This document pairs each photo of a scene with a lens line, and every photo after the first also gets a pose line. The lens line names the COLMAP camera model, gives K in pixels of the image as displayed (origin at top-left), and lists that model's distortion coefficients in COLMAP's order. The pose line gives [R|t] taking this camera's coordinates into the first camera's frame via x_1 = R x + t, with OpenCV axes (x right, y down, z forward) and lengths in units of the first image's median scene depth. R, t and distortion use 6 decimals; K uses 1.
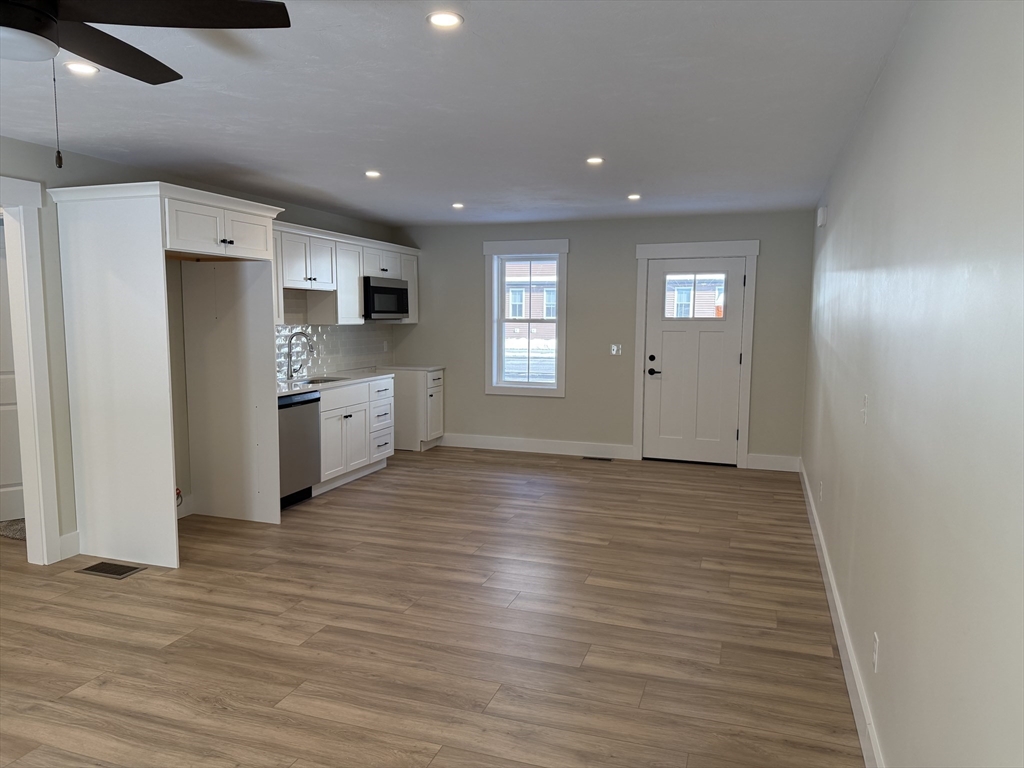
lens RADIAL K [[707.5, 0, 514.1], [0, 707.5, 384.6], [0, 0, 1]] dist [0.123092, -0.172574]
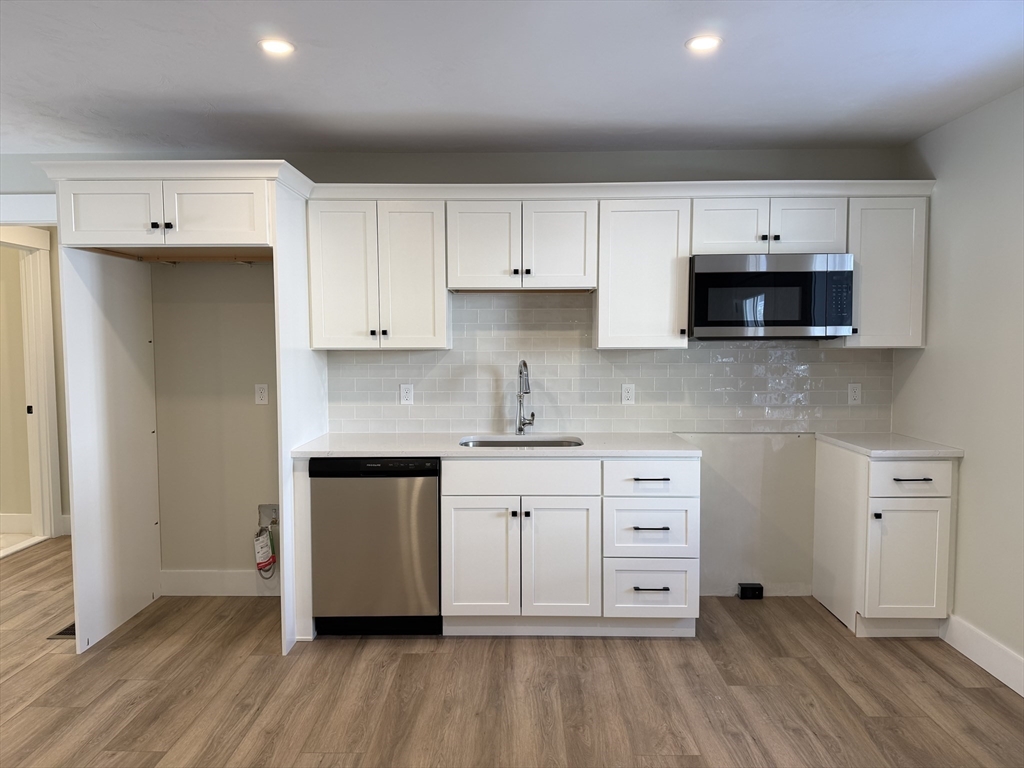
lens RADIAL K [[720.7, 0, 512.0], [0, 720.7, 384.0], [0, 0, 1]] dist [0.056684, -0.064597]
pose [[0.311630, 0.050757, -0.948847, 0.289946], [-0.091510, 0.995534, 0.023200, -0.068453], [0.945787, 0.079599, 0.314883, 0.825570]]
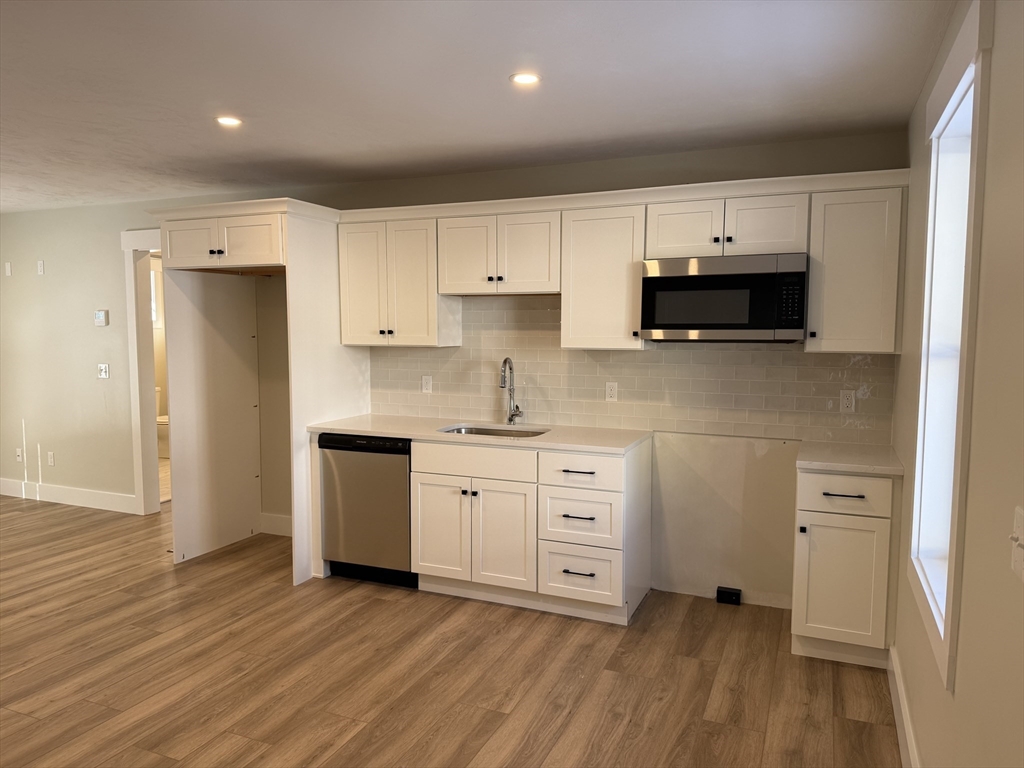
lens RADIAL K [[717.1, 0, 513.4], [0, 717.1, 387.5], [0, 0, 1]] dist [0.094115, -0.129187]
pose [[-0.078103, 0.079860, -0.993742, 0.390976], [-0.103308, 0.990772, 0.087741, -0.108868], [0.991578, 0.109514, -0.069132, 1.090803]]
